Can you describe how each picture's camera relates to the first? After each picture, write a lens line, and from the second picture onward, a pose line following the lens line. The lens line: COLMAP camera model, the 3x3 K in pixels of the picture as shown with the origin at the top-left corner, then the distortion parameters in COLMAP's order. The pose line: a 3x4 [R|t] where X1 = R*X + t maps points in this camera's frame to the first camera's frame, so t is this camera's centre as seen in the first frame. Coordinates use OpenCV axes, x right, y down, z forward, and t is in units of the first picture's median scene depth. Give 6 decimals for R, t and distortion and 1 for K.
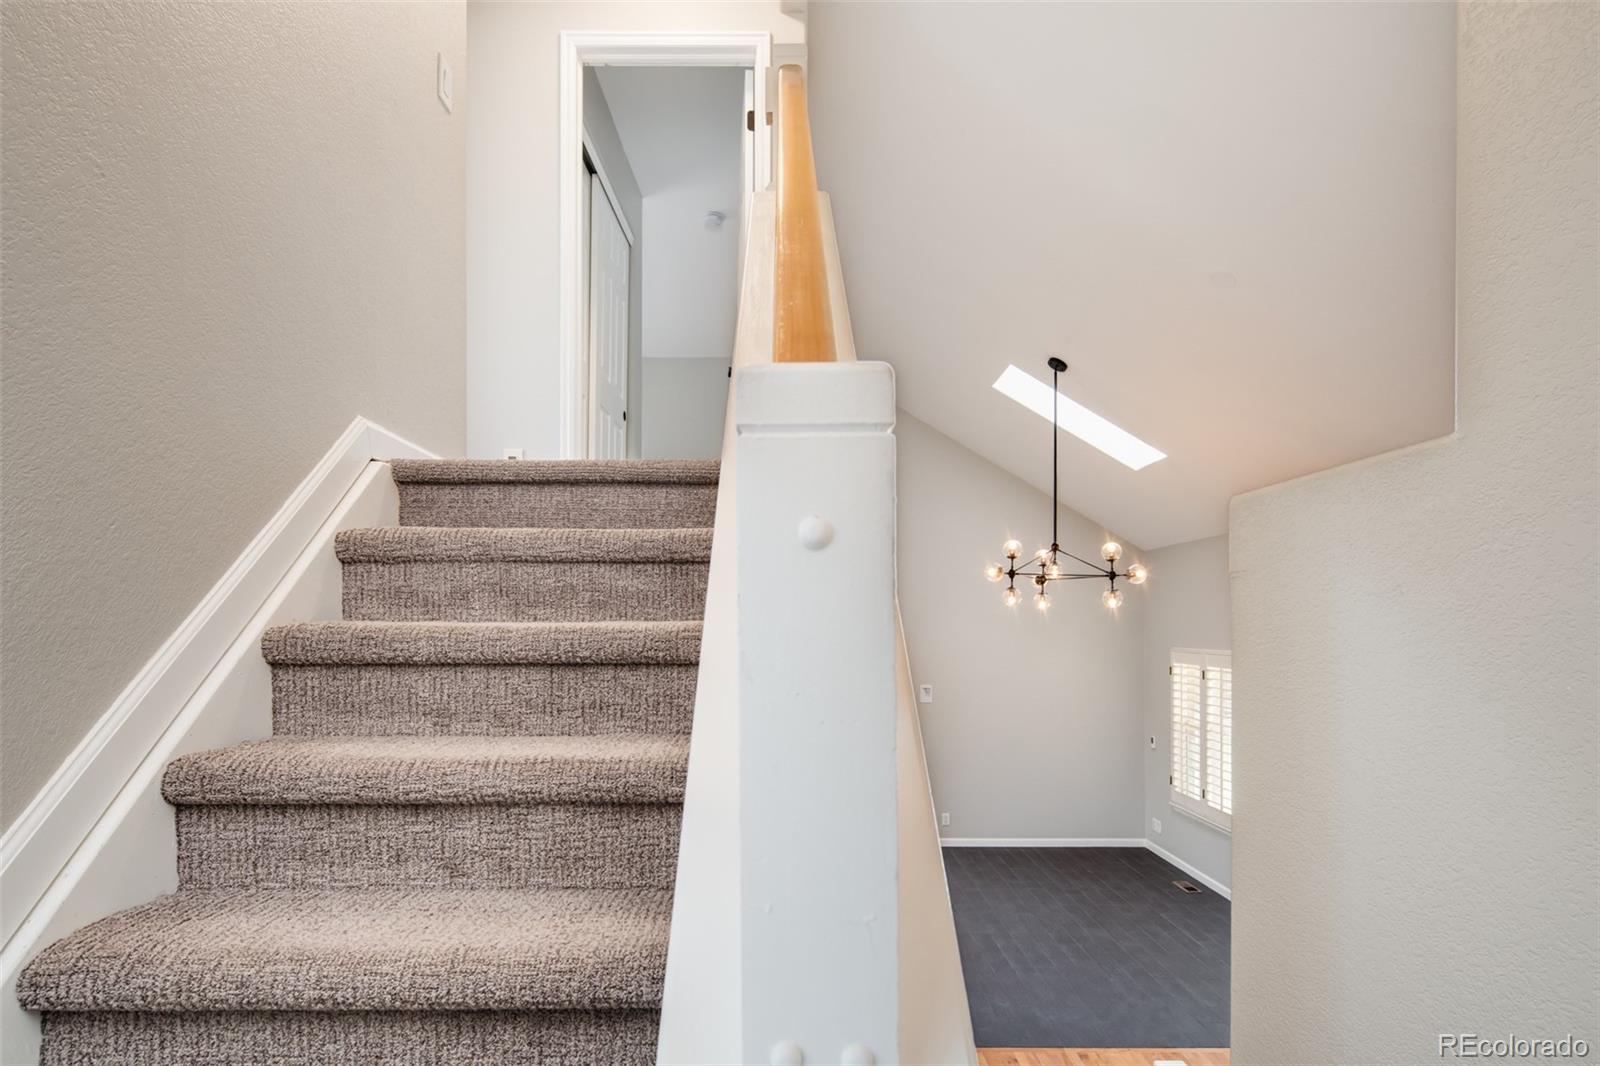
lens RADIAL K [[790.7, 0, 827.5], [0, 790.7, 613.3], [0, 0, 1]] dist [-0.001706, -0.004929]
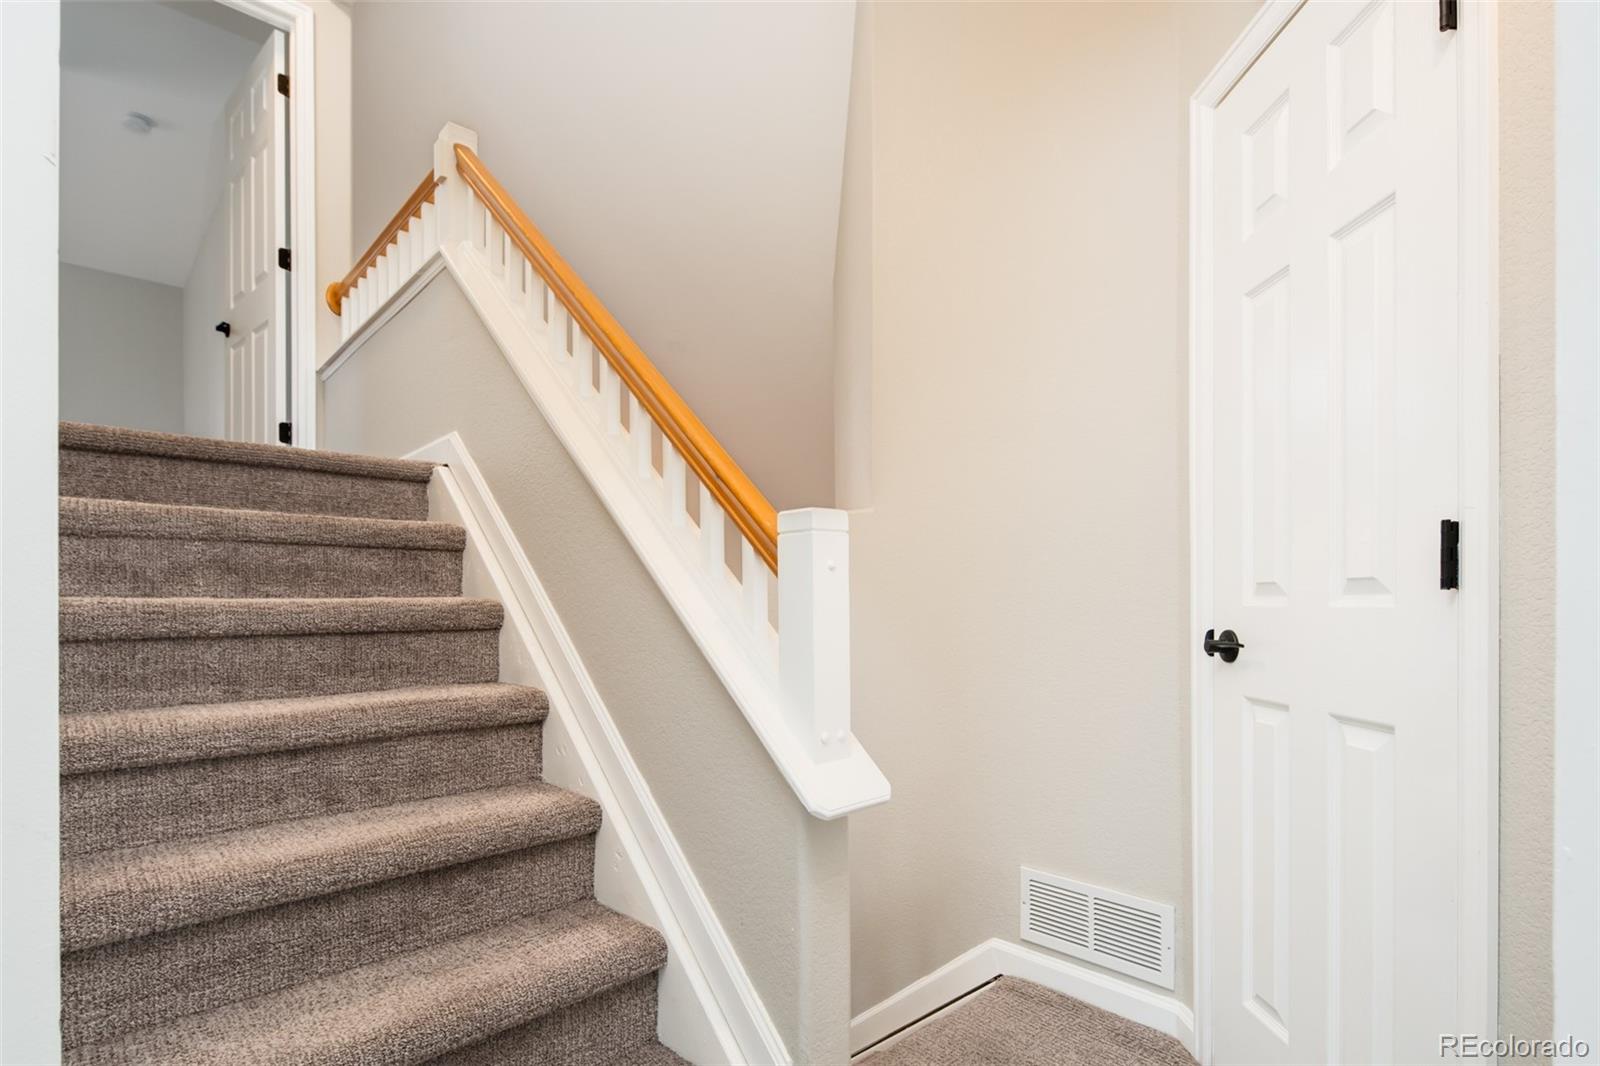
lens RADIAL K [[790.7, 0, 827.5], [0, 790.7, 613.3], [0, 0, 1]] dist [-0.001706, -0.004929]
pose [[0.709267, -0.014222, 0.704797, -0.670894], [-0.001518, 0.999763, 0.021702, 0.007917], [-0.704938, -0.016462, 0.709077, -0.346610]]
